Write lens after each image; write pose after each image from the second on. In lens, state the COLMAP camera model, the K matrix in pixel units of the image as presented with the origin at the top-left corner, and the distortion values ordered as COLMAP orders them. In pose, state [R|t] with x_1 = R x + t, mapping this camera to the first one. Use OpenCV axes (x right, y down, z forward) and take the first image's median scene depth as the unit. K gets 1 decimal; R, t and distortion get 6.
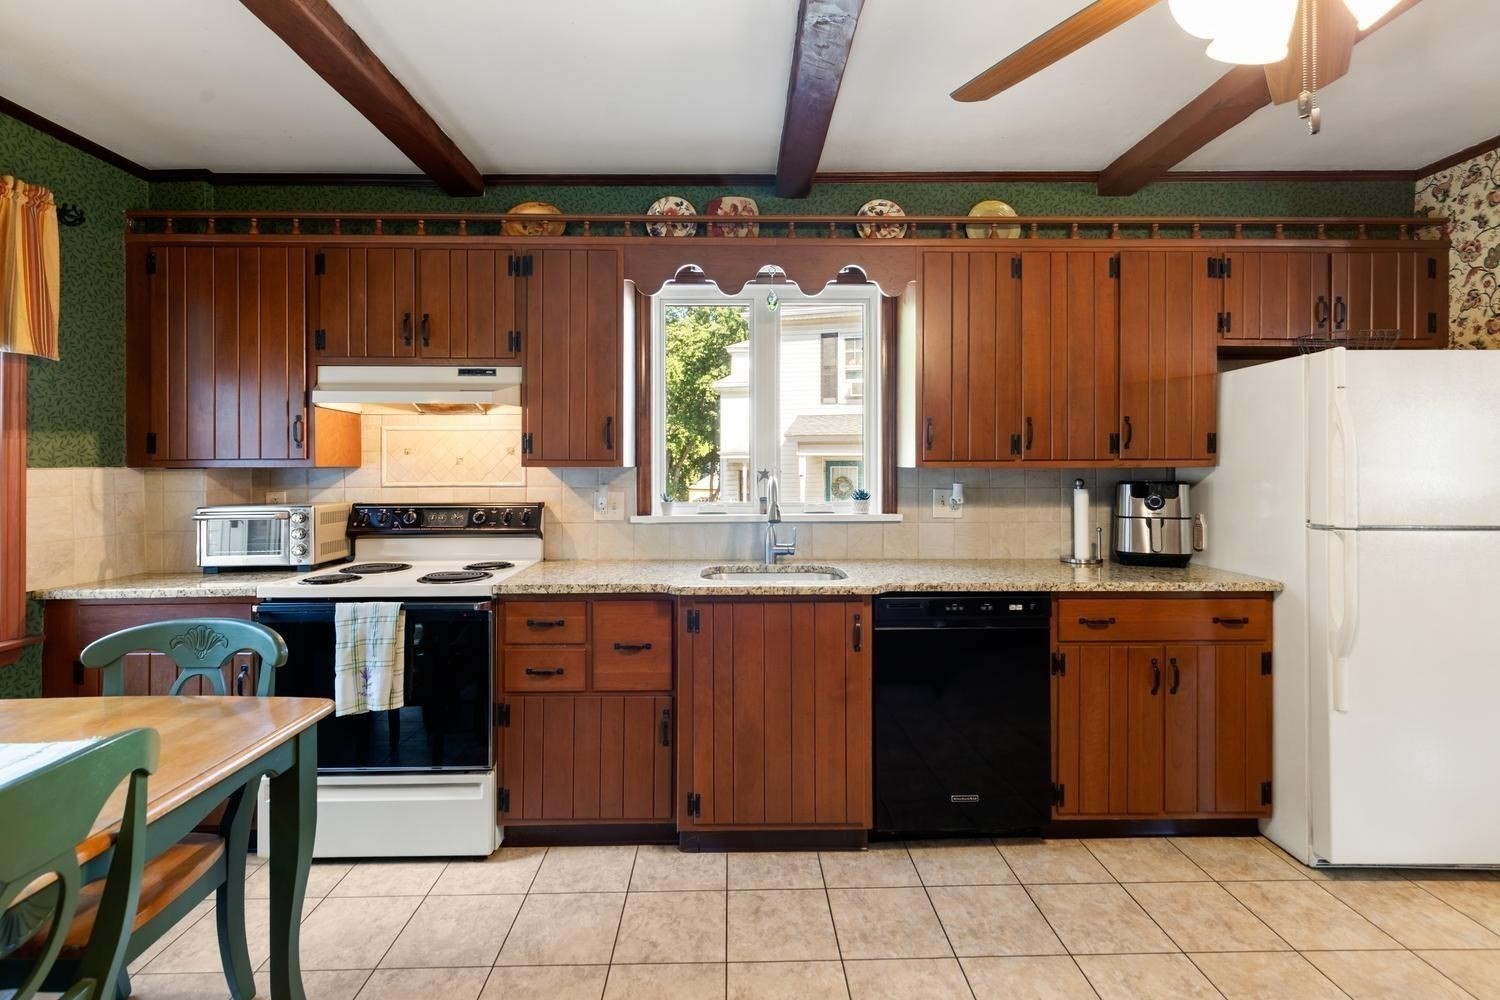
lens RADIAL K [[687.5, 0, 745.3], [0, 687.5, 472.6], [0, 0, 1]] dist [0.002484, -0.000732]
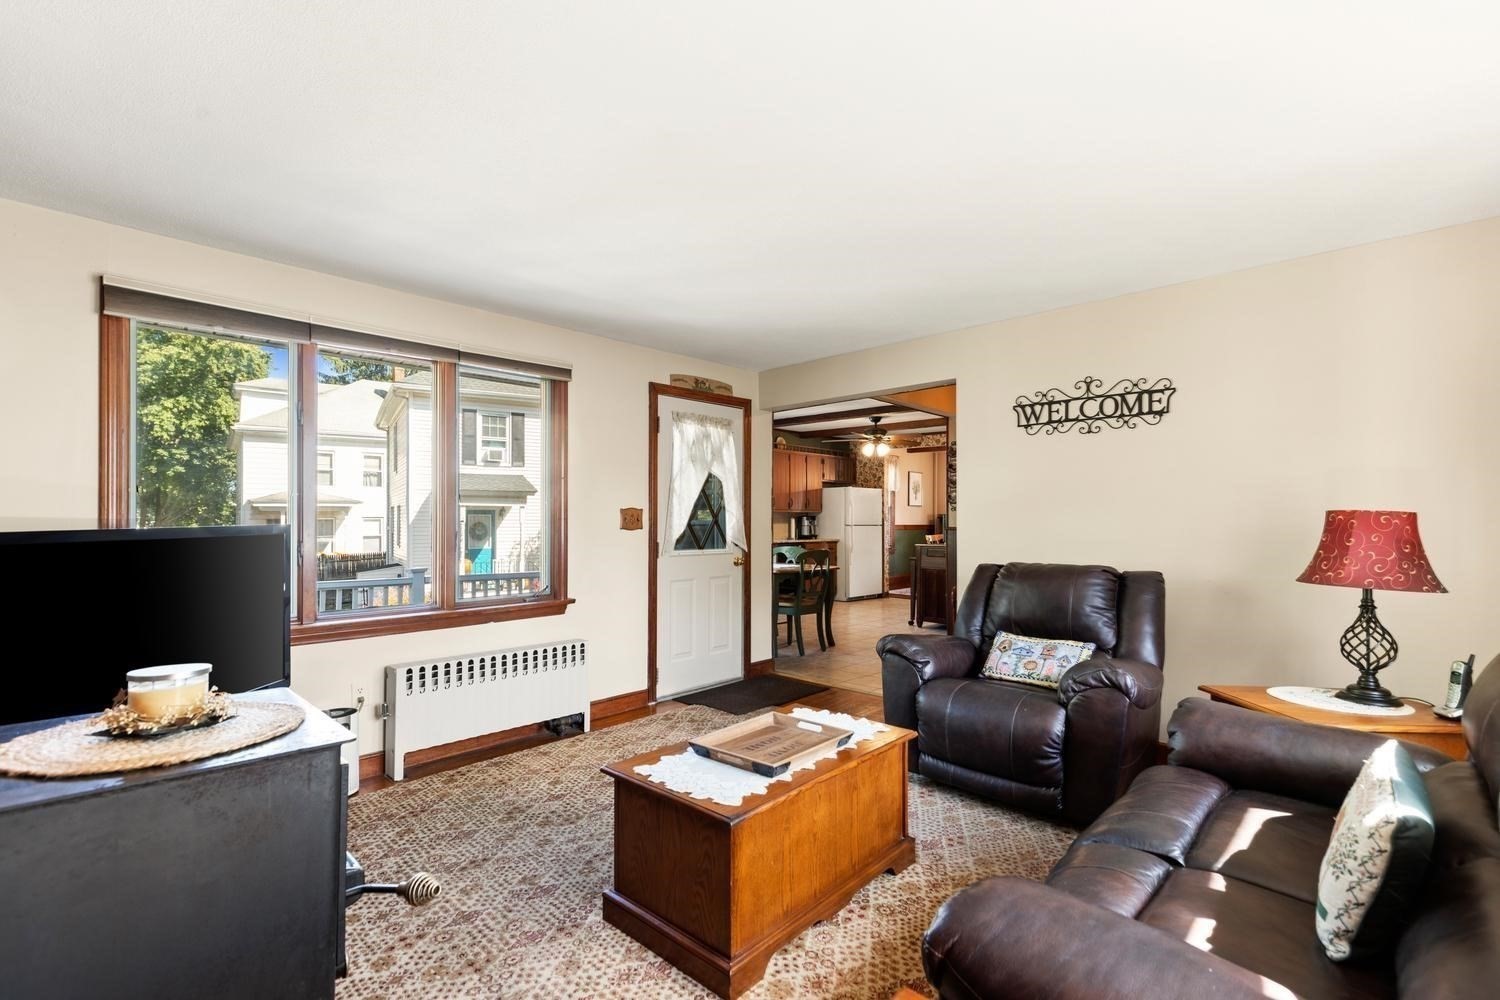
lens RADIAL K [[672.4, 0, 746.7], [0, 672.4, 519.6], [0, 0, 1]] dist [-0.000610, -0.000202]
pose [[0.701474, 0.004992, 0.712677, -2.373285], [0.000804, 0.999969, -0.007796, 0.064020], [-0.712694, 0.006041, 0.701449, -1.393831]]
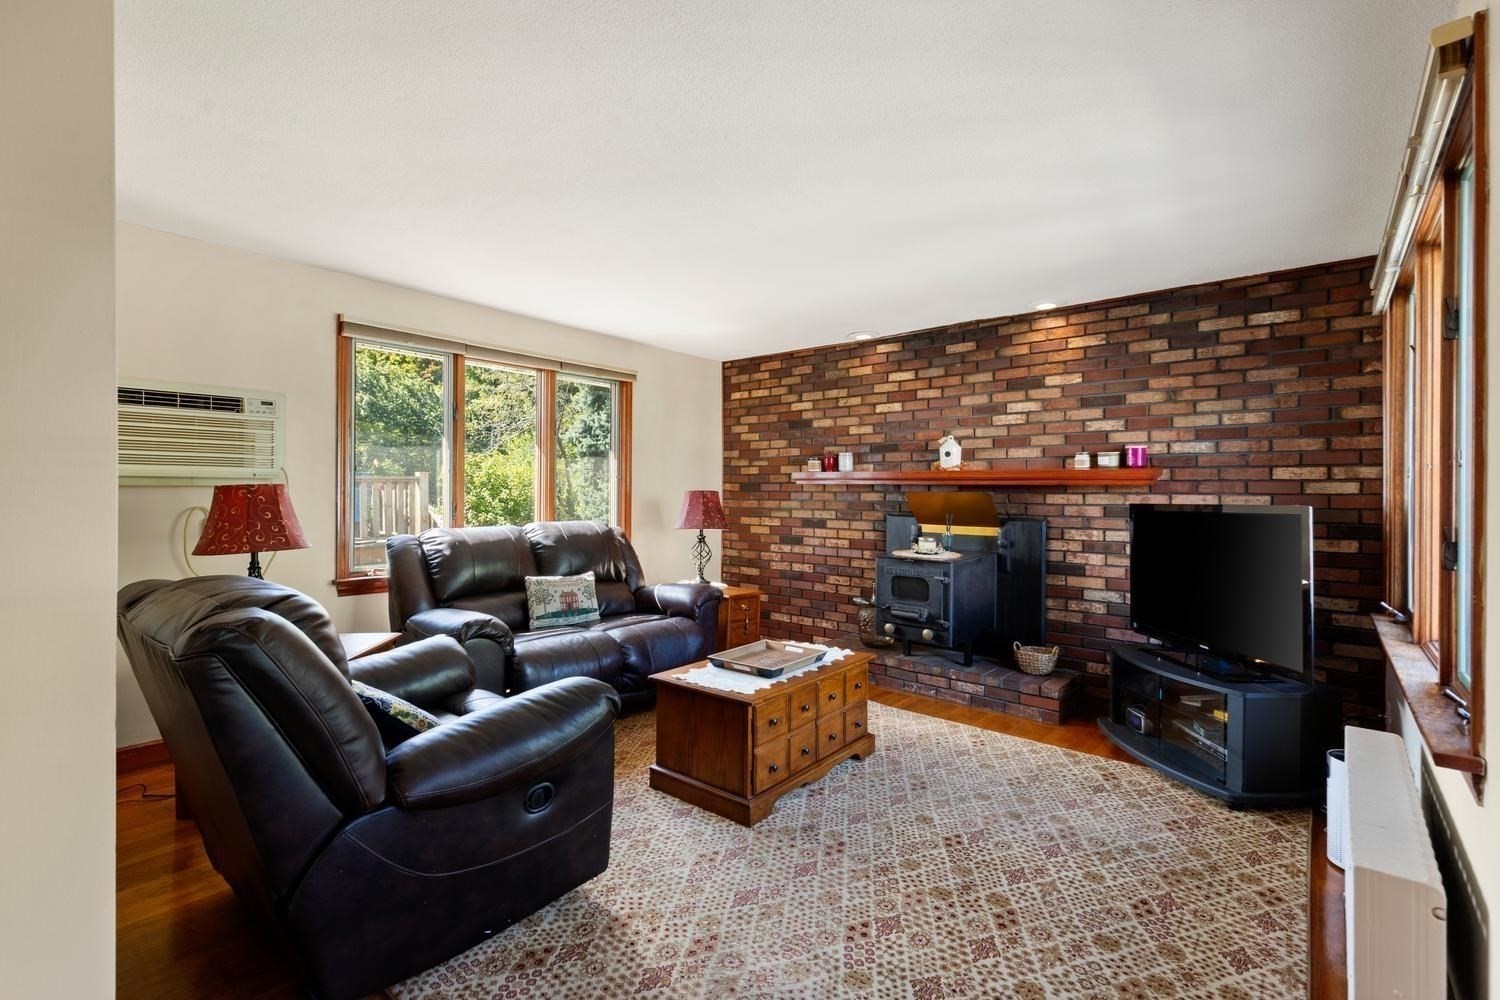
lens RADIAL K [[678.2, 0, 743.7], [0, 678.2, 491.5], [0, 0, 1]] dist [0.000528, -0.000638]
pose [[-0.662354, -0.000328, -0.749191, -0.875234], [-0.009227, 0.999928, 0.007720, 0.042024], [0.749135, 0.012026, -0.662309, -0.113771]]
